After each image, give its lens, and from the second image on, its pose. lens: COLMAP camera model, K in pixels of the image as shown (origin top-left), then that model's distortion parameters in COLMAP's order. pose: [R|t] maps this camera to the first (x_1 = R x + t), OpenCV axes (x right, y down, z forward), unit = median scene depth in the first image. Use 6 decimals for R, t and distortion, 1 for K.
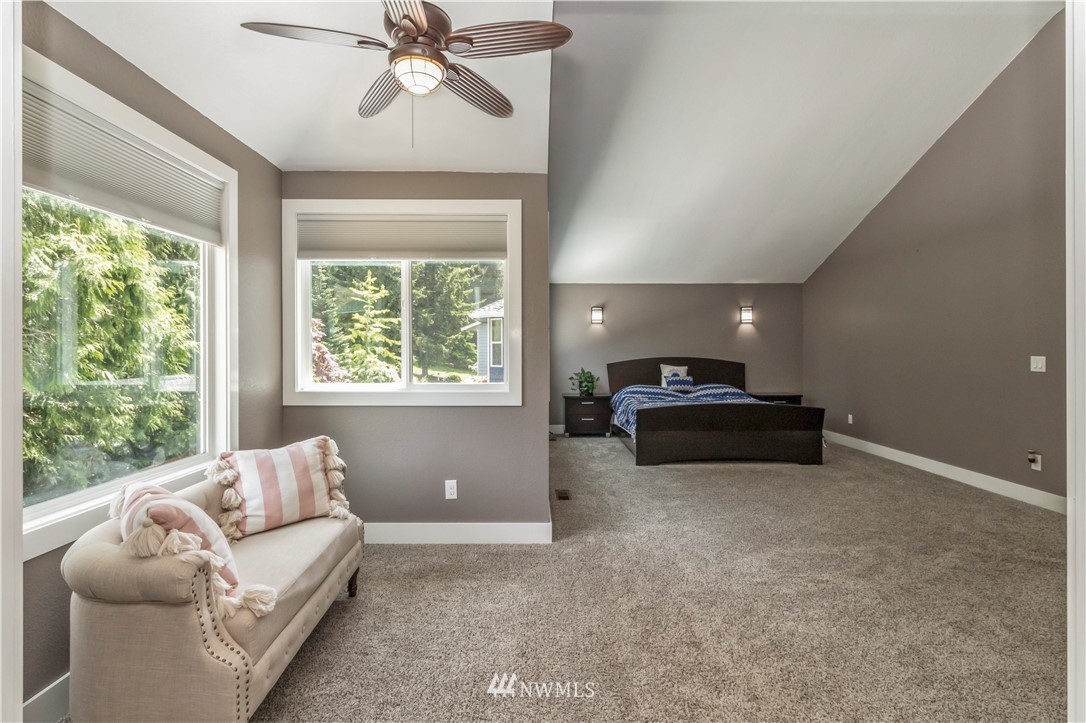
lens RADIAL K [[494.1, 0, 542.2], [0, 494.1, 357.7], [0, 0, 1]] dist [0.001399, 0.000303]
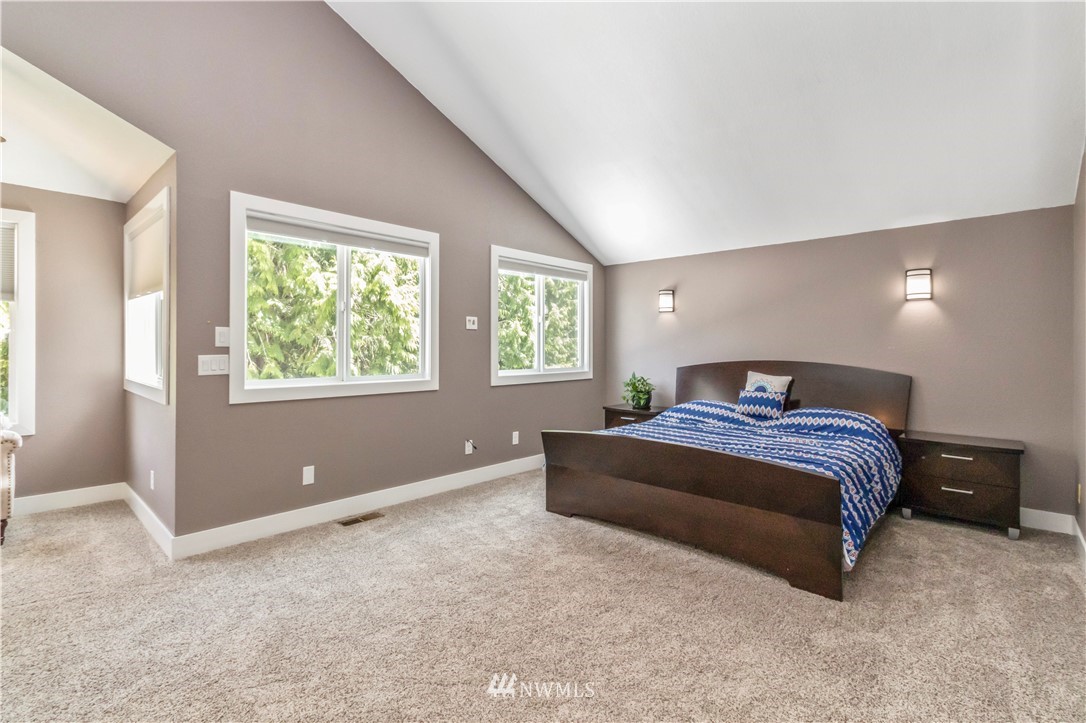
lens RADIAL K [[494.1, 0, 546.5], [0, 494.1, 351.6], [0, 0, 1]] dist [0.001399, 0.000303]
pose [[0.738295, 0.011945, -0.674372, 0.500552], [-0.016782, 0.999859, -0.000663, -0.007850], [0.674269, 0.011807, 0.738391, 0.354923]]
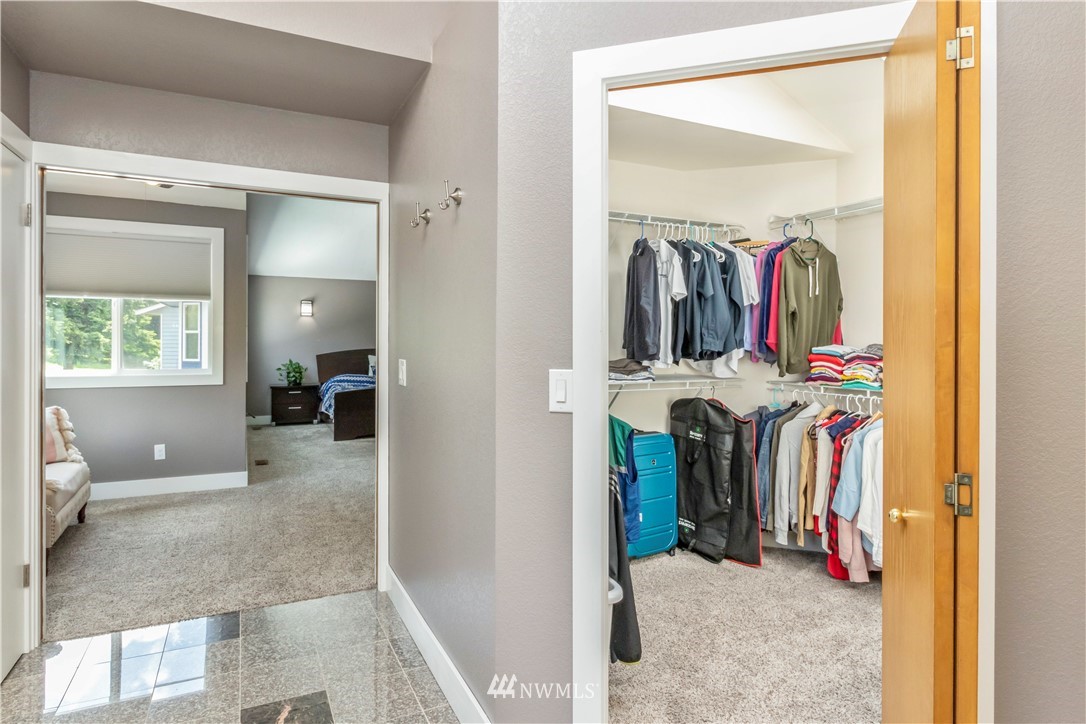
lens RADIAL K [[615.4, 0, 544.2], [0, 615.4, 339.4], [0, 0, 1]] dist [-0.002994, -0.002460]
pose [[0.906674, 0.005189, 0.421800, 0.020244], [0.002365, 0.999846, -0.017383, 0.003628], [-0.421825, 0.016759, 0.906522, -0.398703]]
